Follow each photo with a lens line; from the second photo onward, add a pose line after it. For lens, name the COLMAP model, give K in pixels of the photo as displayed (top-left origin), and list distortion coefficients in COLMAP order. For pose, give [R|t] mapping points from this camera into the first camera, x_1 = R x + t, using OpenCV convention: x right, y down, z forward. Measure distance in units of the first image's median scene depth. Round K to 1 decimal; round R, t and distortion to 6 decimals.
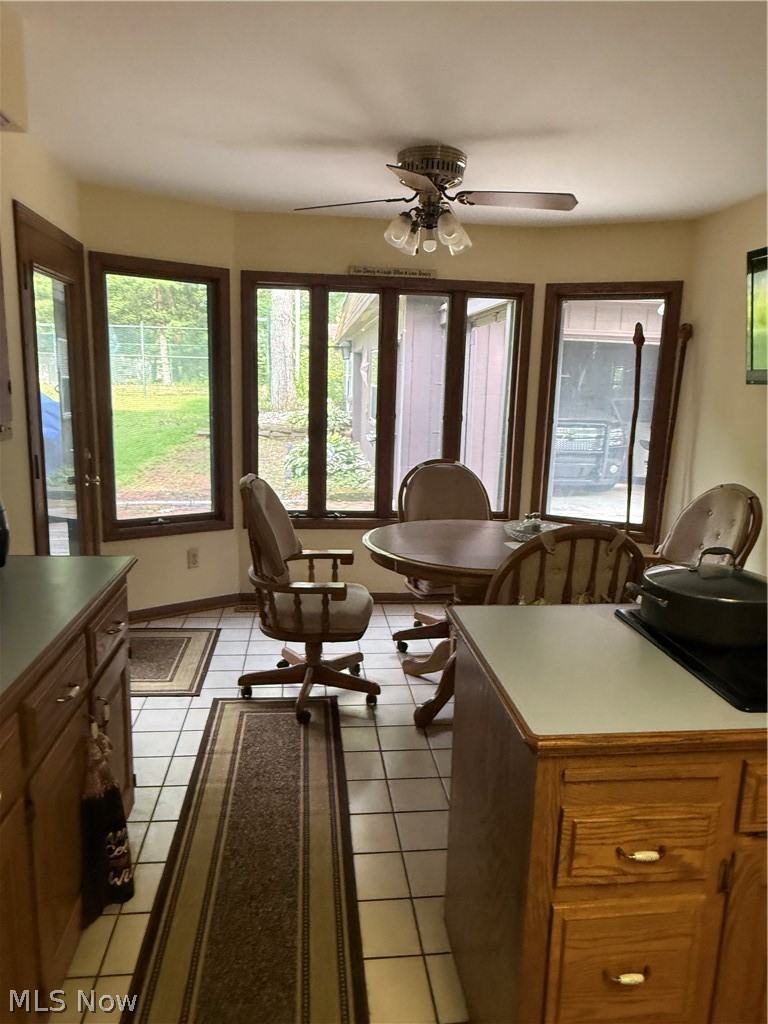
lens RADIAL K [[702.3, 0, 382.2], [0, 702.3, 509.8], [0, 0, 1]] dist [0.006547, 0.001927]
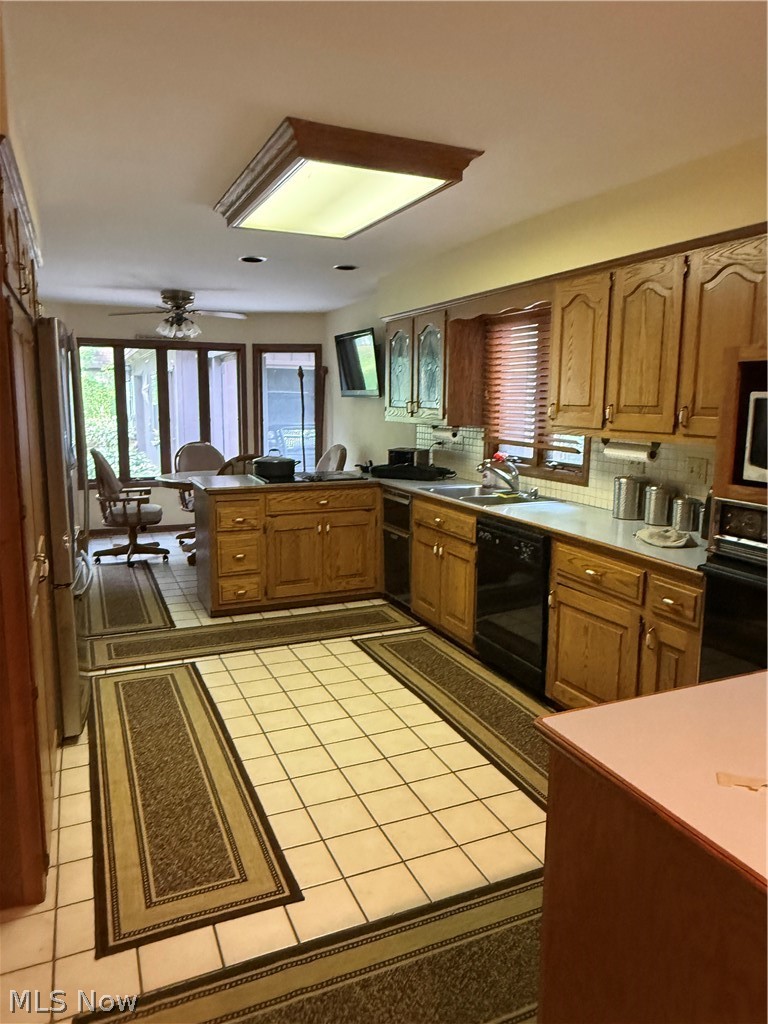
lens RADIAL K [[702.3, 0, 380.7], [0, 702.3, 511.3], [0, 0, 1]] dist [0.006547, 0.001927]
pose [[0.955805, -0.064752, 0.286783, 0.003952], [0.070947, 0.997417, -0.011250, 0.162723], [-0.285314, 0.031100, 0.957929, -0.870054]]
